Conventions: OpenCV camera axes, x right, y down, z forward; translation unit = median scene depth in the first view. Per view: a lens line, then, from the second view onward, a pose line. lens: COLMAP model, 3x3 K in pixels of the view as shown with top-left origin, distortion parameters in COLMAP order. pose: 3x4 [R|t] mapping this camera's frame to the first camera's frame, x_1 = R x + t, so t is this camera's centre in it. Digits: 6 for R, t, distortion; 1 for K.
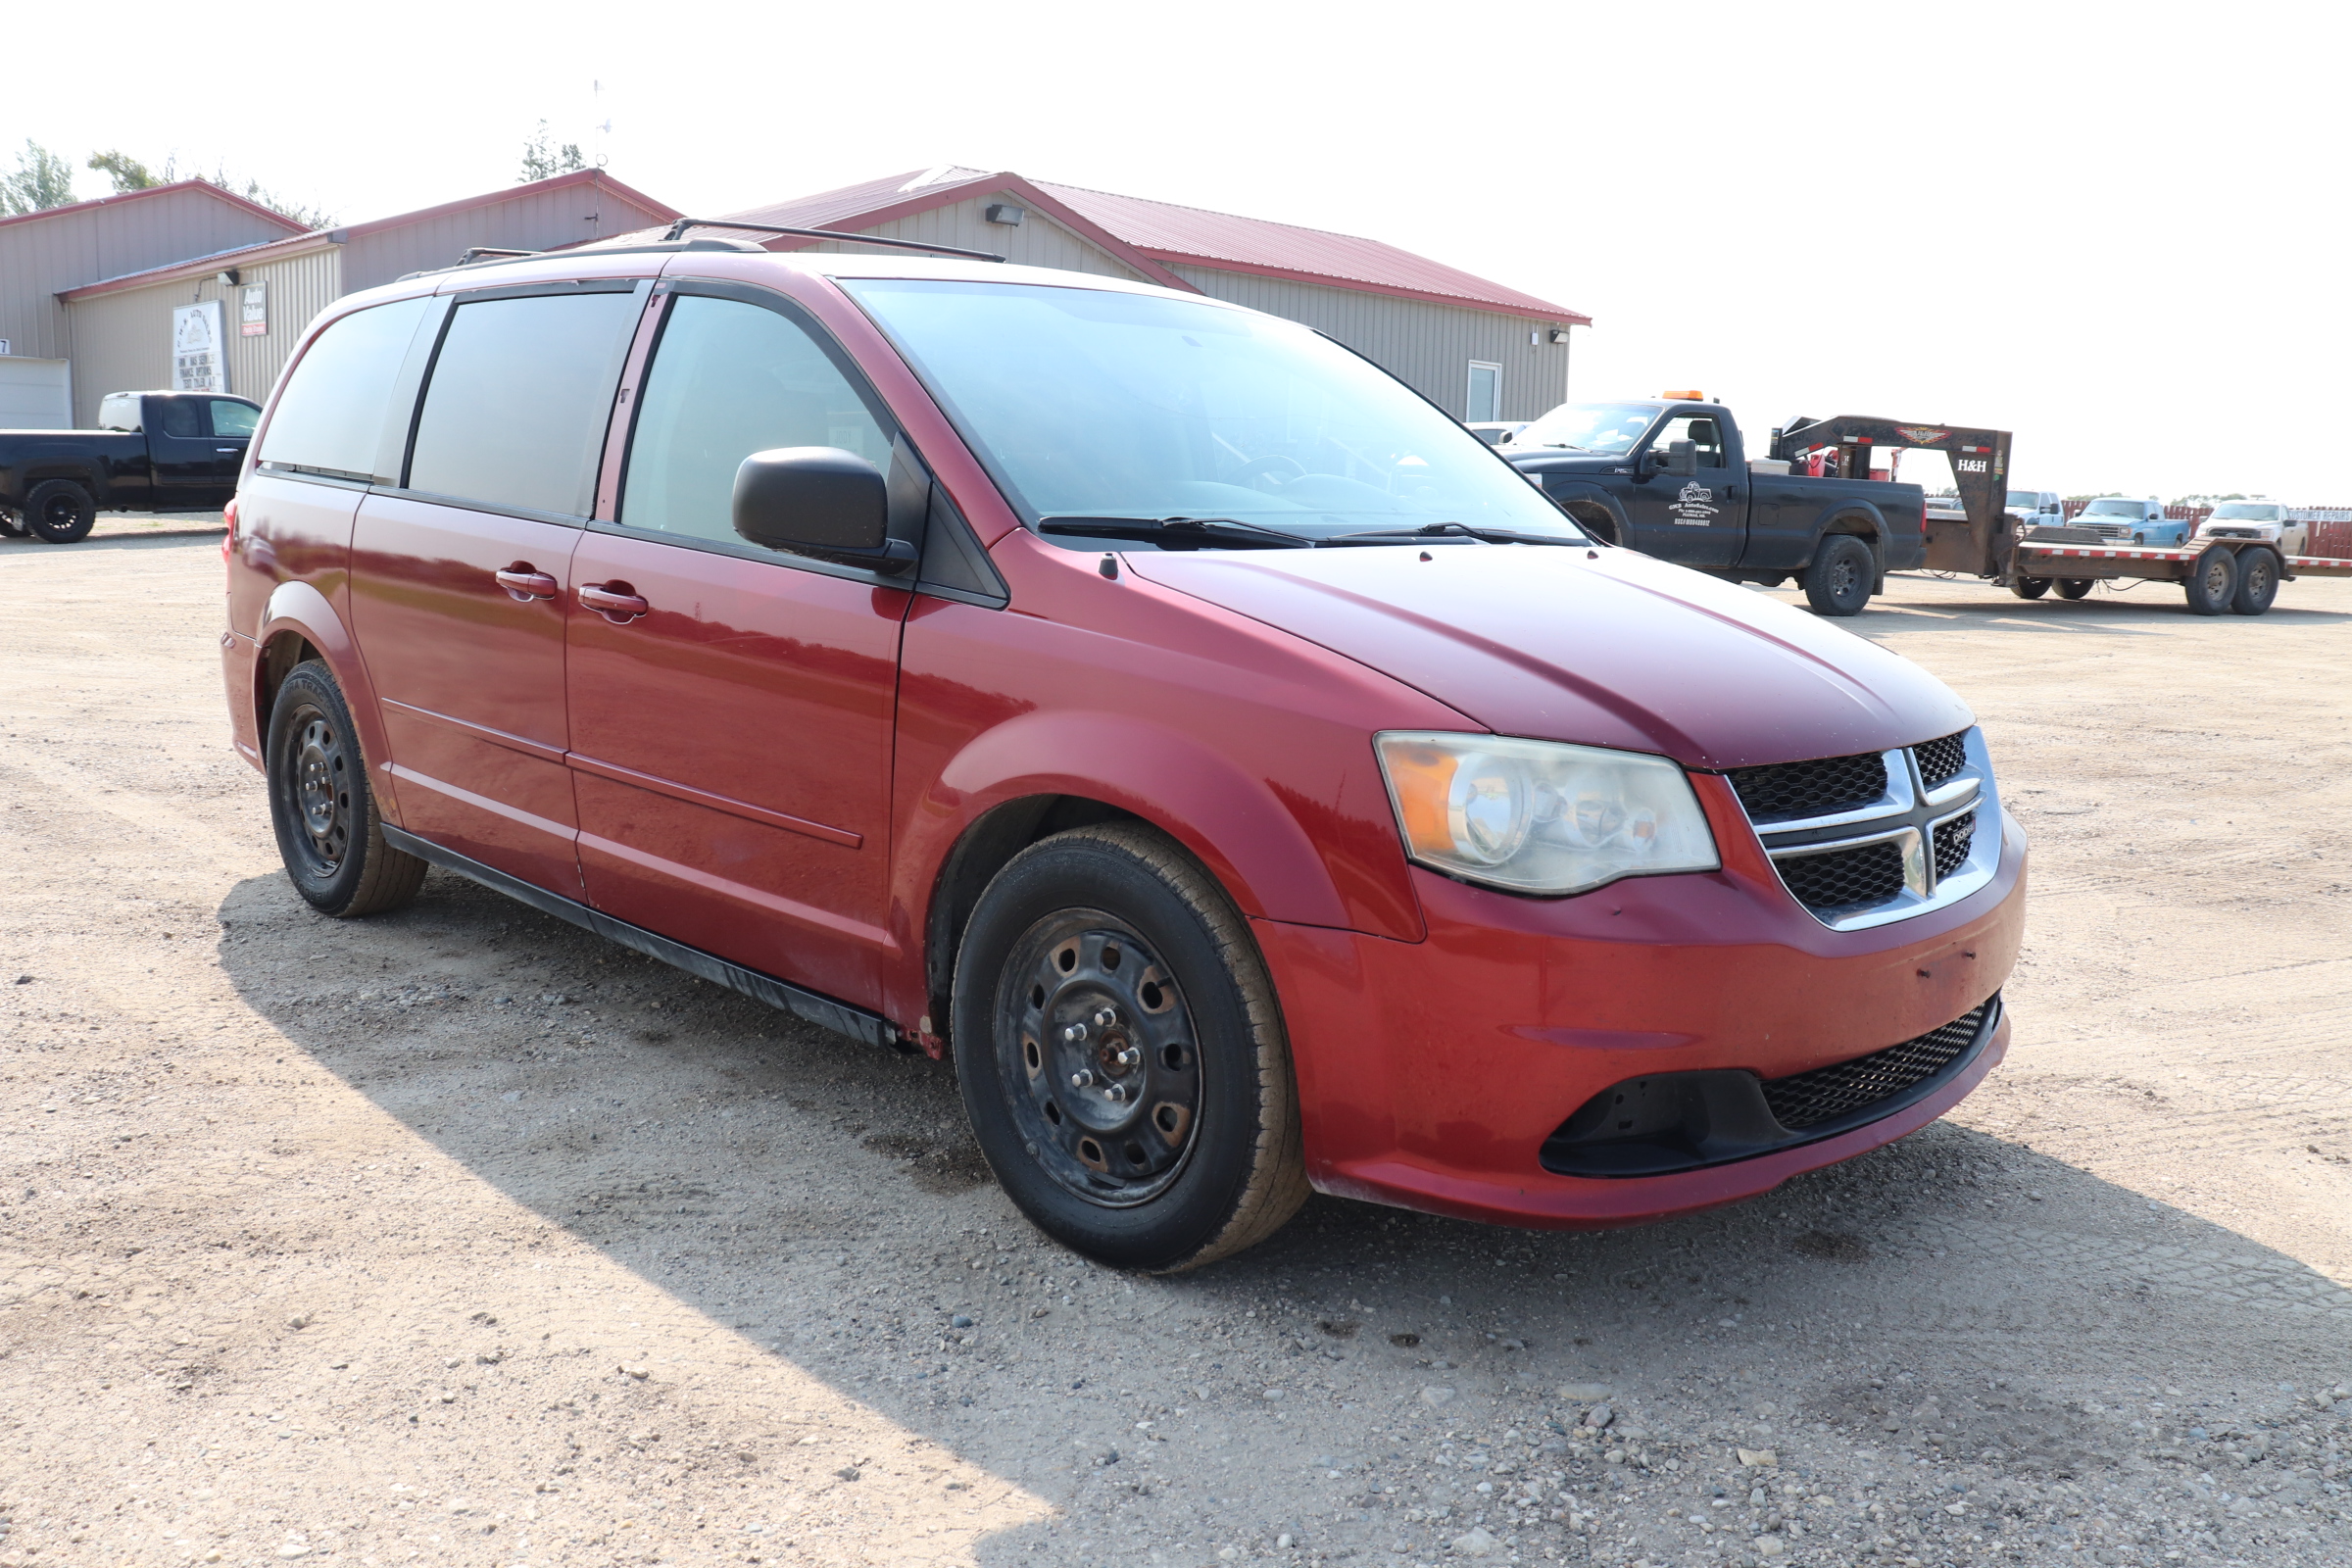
lens RADIAL K [[1947.3, 0, 1186.6], [0, 1947.3, 772.2], [0, 0, 1]] dist [-0.178147, 0.164693]
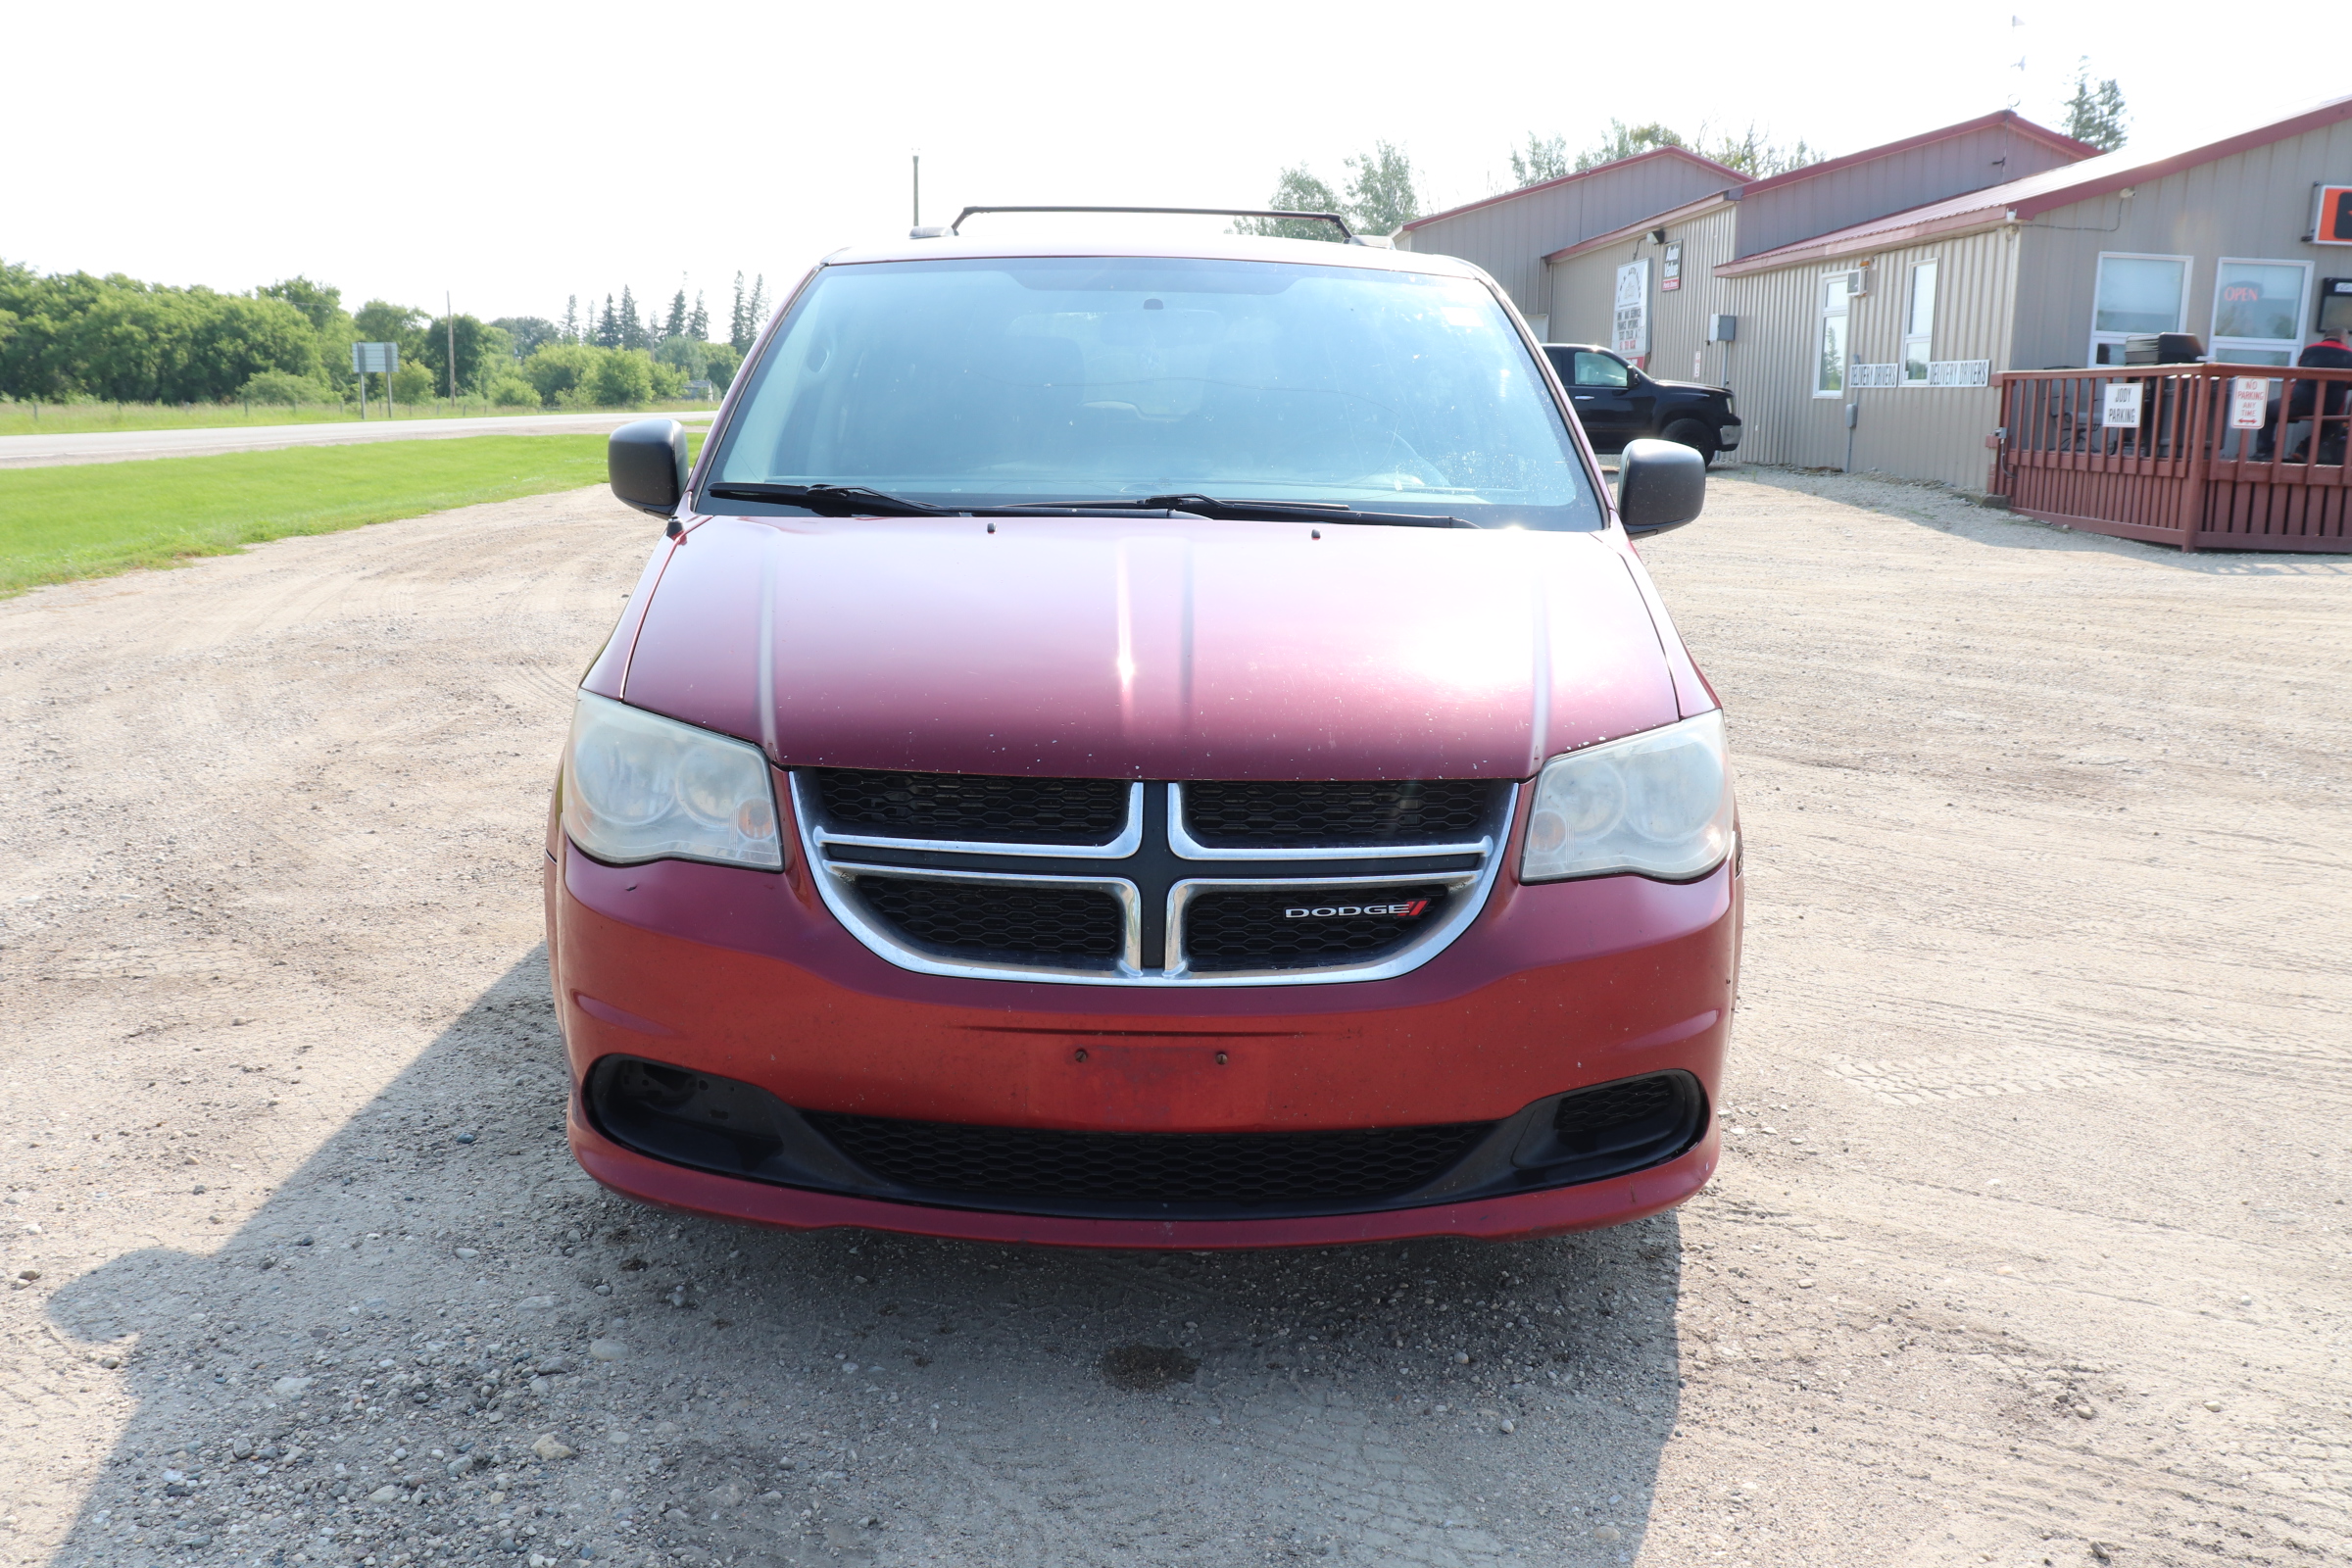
lens RADIAL K [[1947.3, 0, 1186.6], [0, 1947.3, 772.2], [0, 0, 1]] dist [-0.178147, 0.164693]
pose [[0.704984, 0.124347, -0.698237, 0.097134], [-0.106616, 0.991903, 0.068998, -0.007558], [0.701164, 0.025801, 0.712533, 0.042775]]
